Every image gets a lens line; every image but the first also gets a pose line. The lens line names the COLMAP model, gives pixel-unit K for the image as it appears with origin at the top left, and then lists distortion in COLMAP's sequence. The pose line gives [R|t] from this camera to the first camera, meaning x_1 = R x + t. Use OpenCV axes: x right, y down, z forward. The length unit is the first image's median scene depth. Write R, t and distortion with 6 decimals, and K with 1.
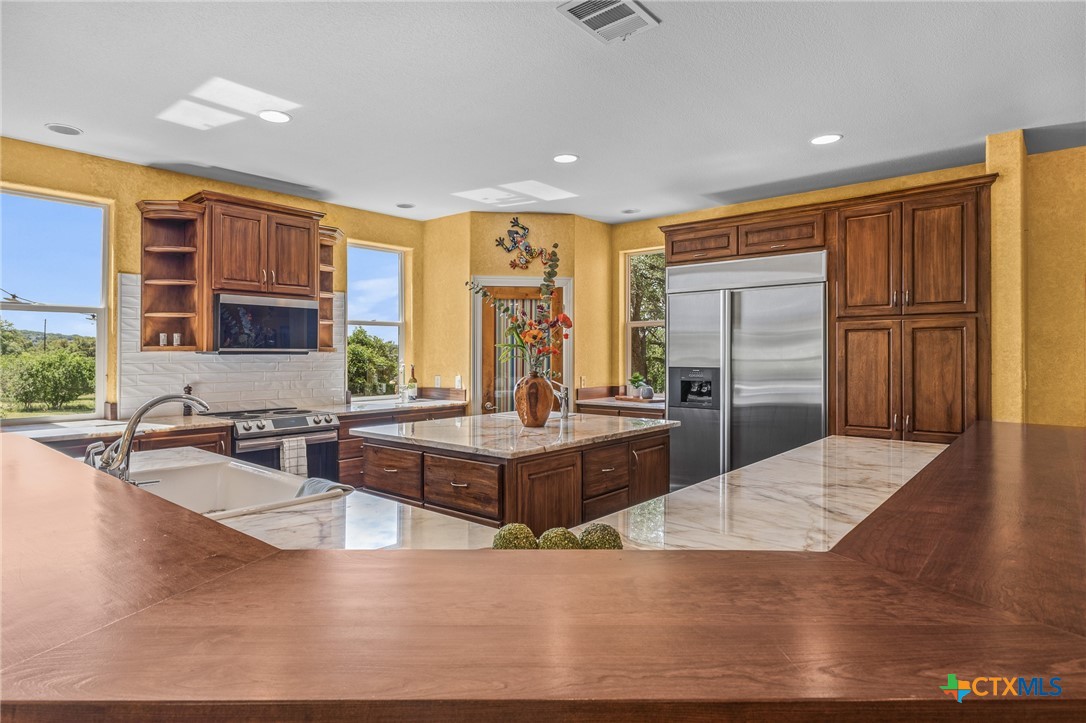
lens RADIAL K [[626.3, 0, 543.0], [0, 626.3, 361.5], [0, 0, 1]] dist [-0.017418, 0.000239]
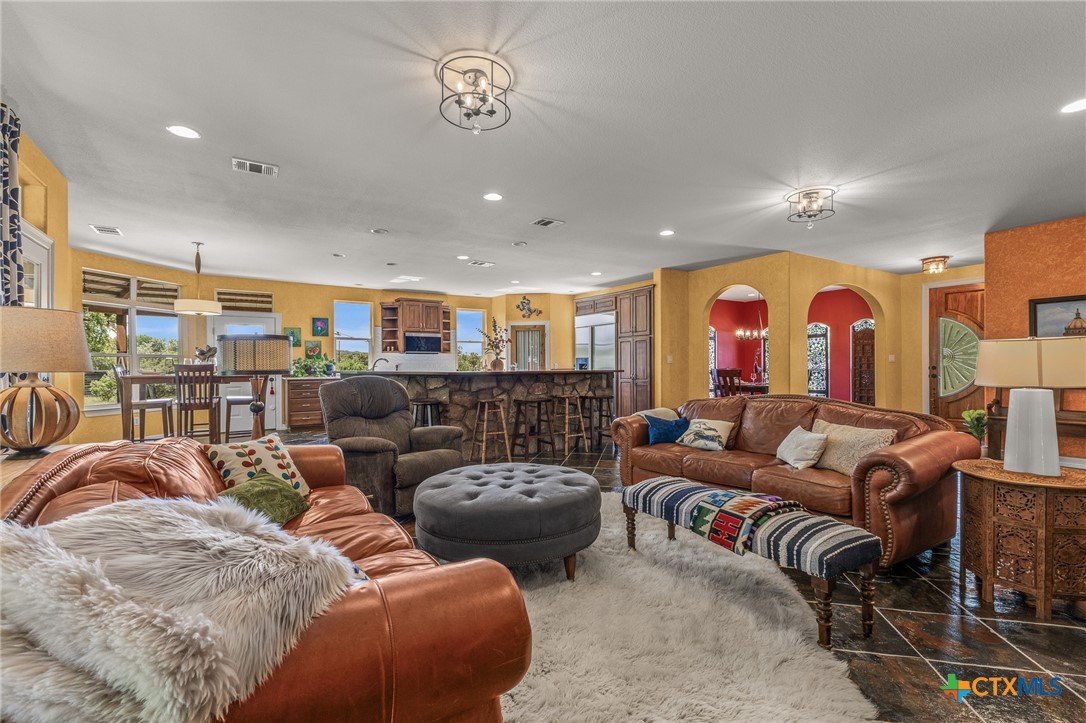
lens RADIAL K [[475.1, 0, 542.1], [0, 475.1, 367.4], [0, 0, 1]] dist [0.001360, -0.000092]
pose [[0.962434, 0.000171, -0.271514, 0.670757], [-0.000870, 0.999997, -0.002452, 0.055519], [0.271513, 0.002596, 0.962431, -0.923656]]
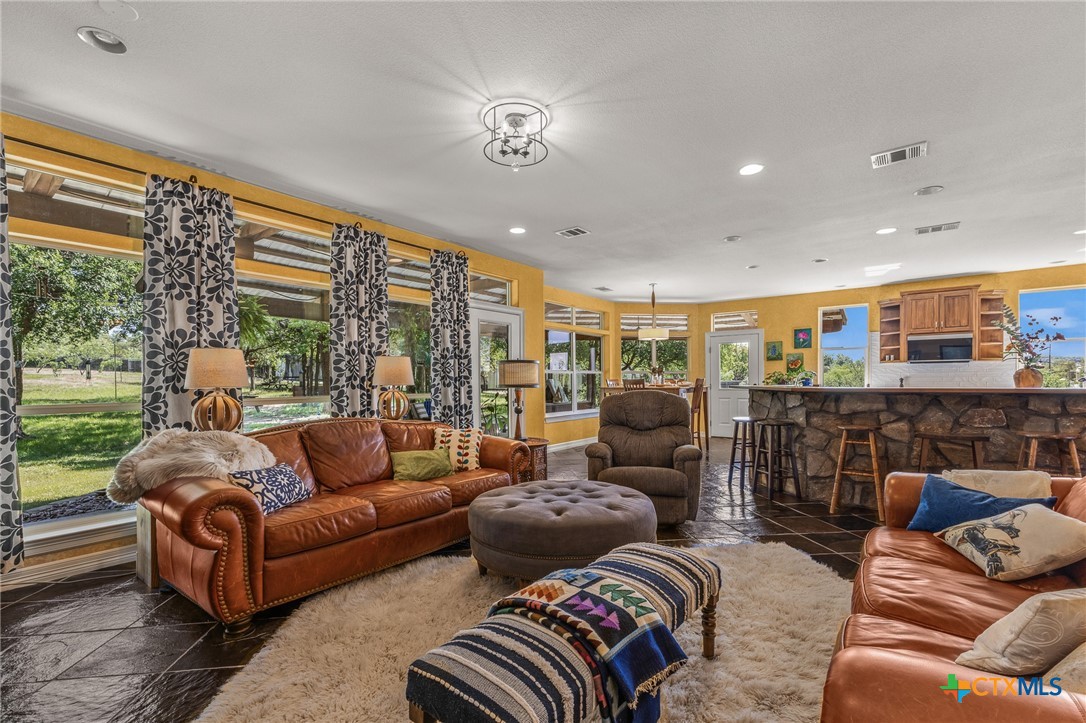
lens RADIAL K [[478.8, 0, 543.2], [0, 478.8, 388.0], [0, 0, 1]] dist [0.000126, 0.000023]
pose [[0.062185, 0.016589, -0.997927, 1.080807], [-0.003008, 0.999860, 0.016434, 0.050190], [0.998060, 0.001980, 0.062227, -0.398202]]
